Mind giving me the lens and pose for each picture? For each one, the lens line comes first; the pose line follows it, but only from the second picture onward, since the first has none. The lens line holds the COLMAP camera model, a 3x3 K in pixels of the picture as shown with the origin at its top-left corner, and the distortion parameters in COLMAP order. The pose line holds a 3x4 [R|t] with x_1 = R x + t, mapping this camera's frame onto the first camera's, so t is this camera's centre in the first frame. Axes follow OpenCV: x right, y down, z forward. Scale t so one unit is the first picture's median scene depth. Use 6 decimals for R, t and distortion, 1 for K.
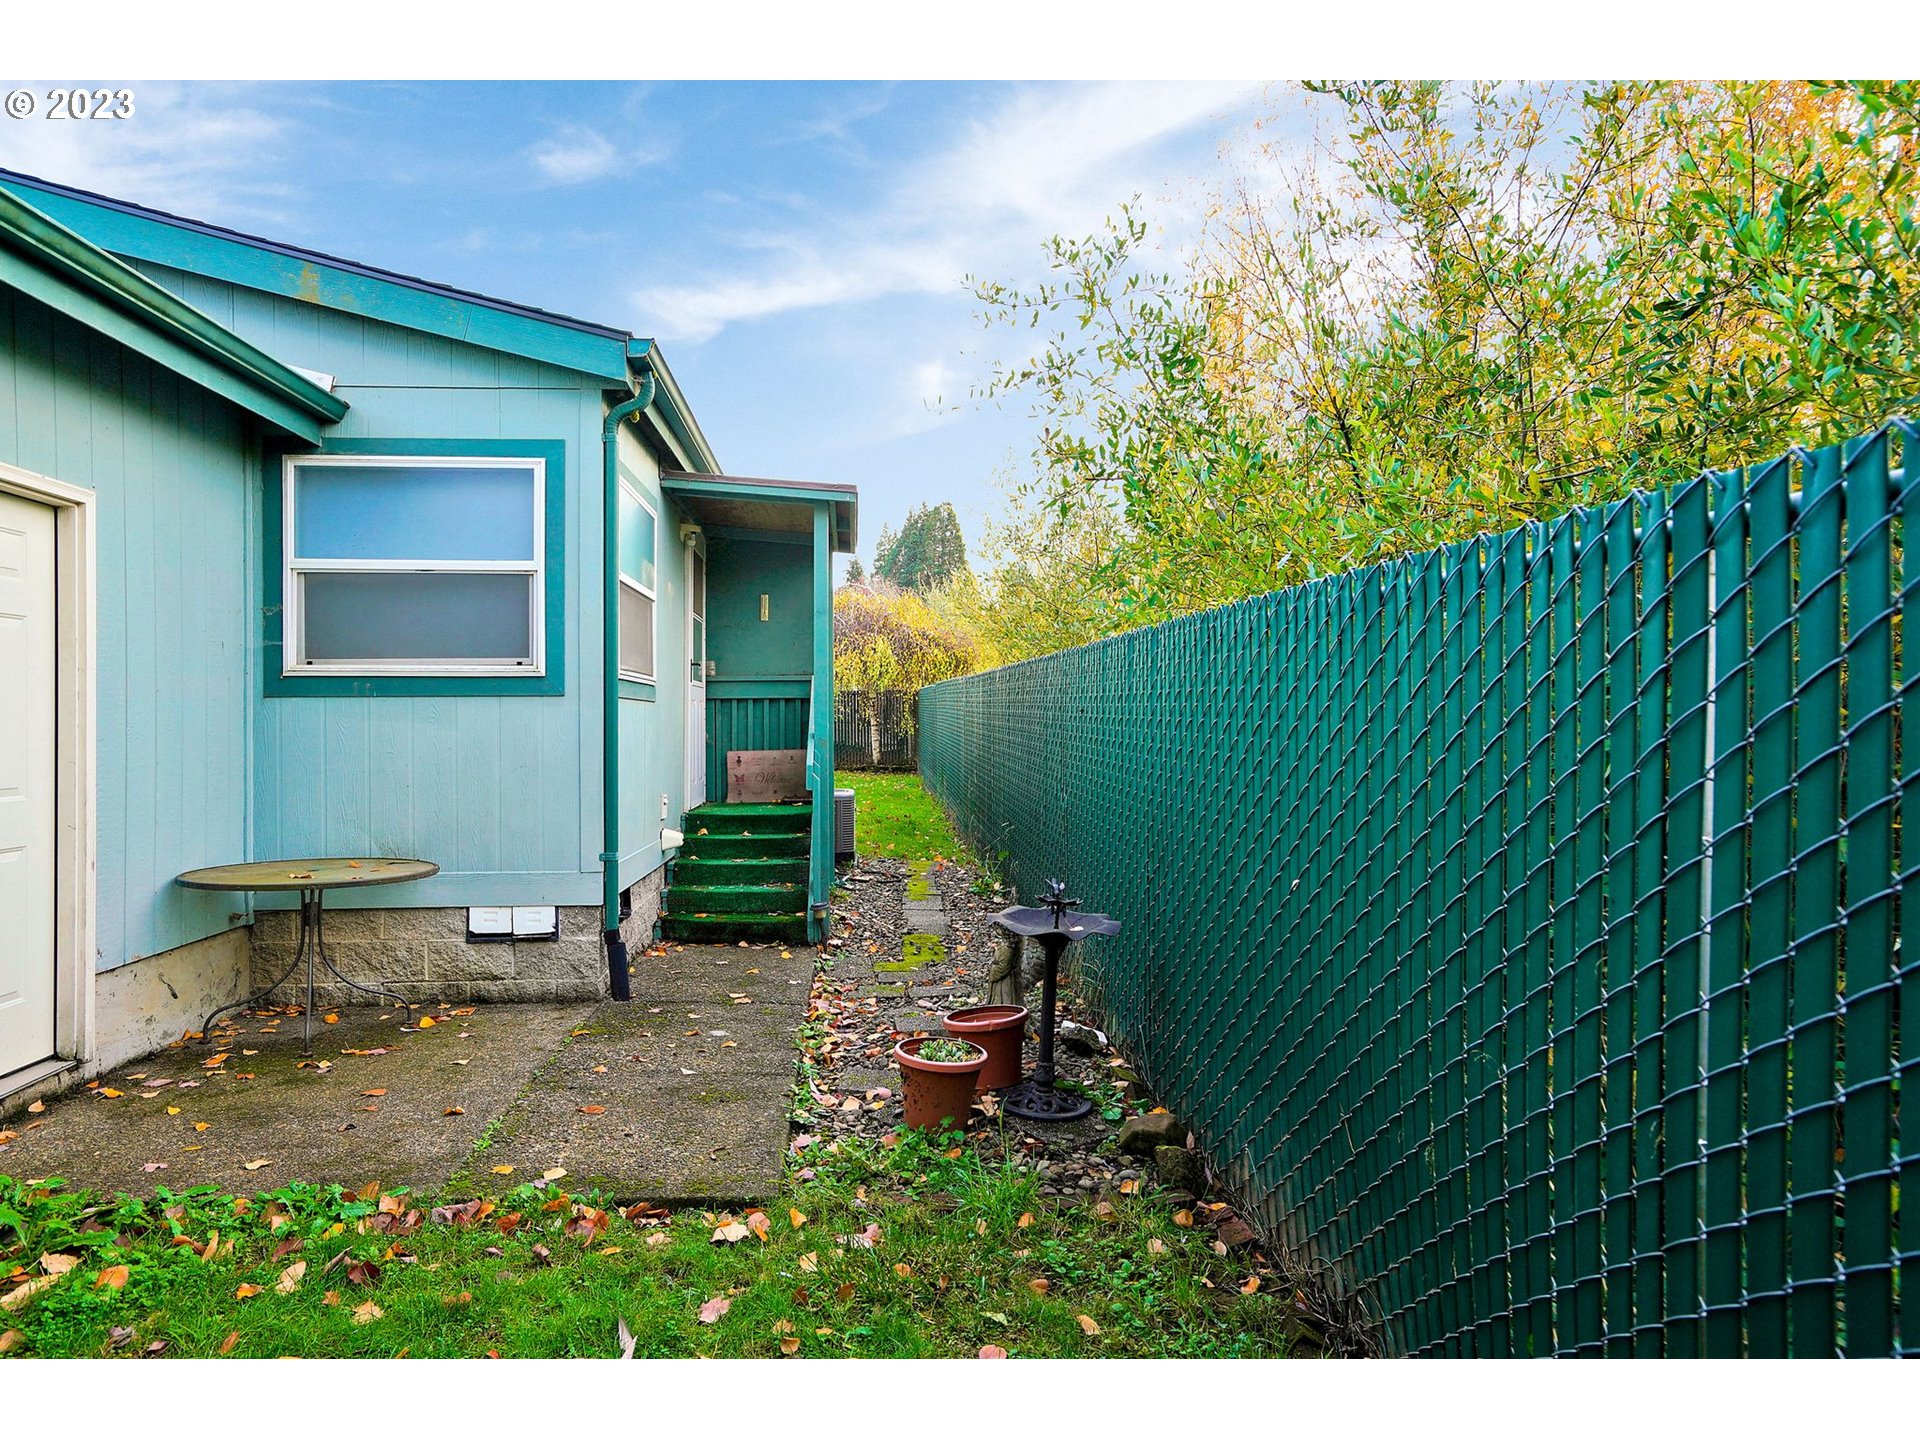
lens RADIAL K [[1316.3, 0, 958.3], [0, 1316.3, 733.7], [0, 0, 1]] dist [0.002879, 0.031661]
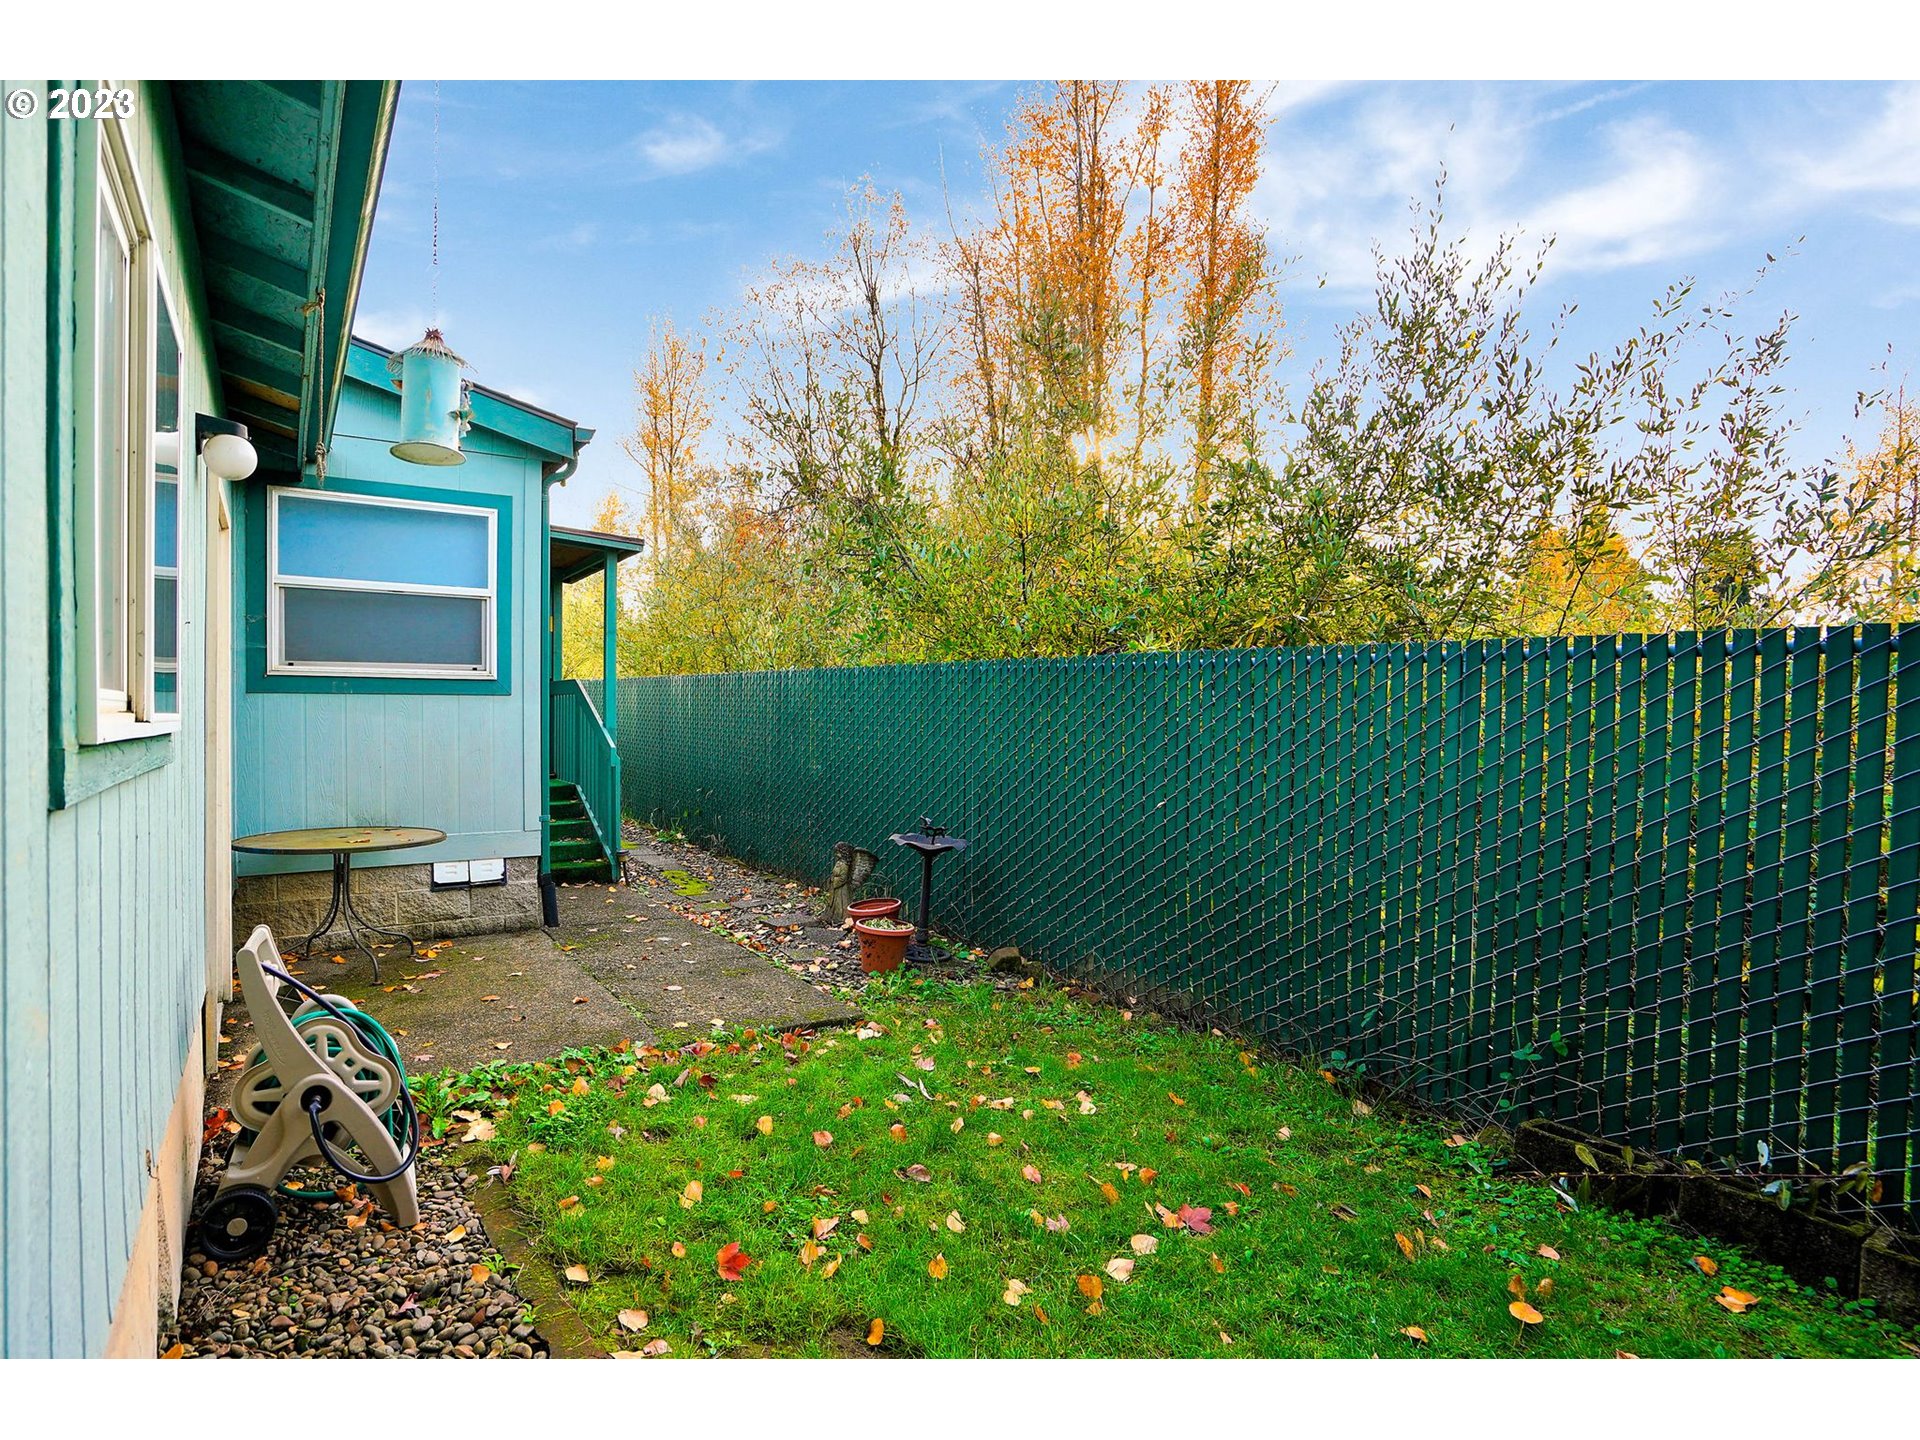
lens RADIAL K [[965.5, 0, 1018.8], [0, 965.5, 736.5], [0, 0, 1]] dist [-0.026291, 0.010540]
pose [[0.859061, -0.004156, 0.511856, -0.367664], [-0.003509, 0.999896, 0.014008, -0.003256], [-0.511861, -0.013830, 0.858957, -0.065205]]
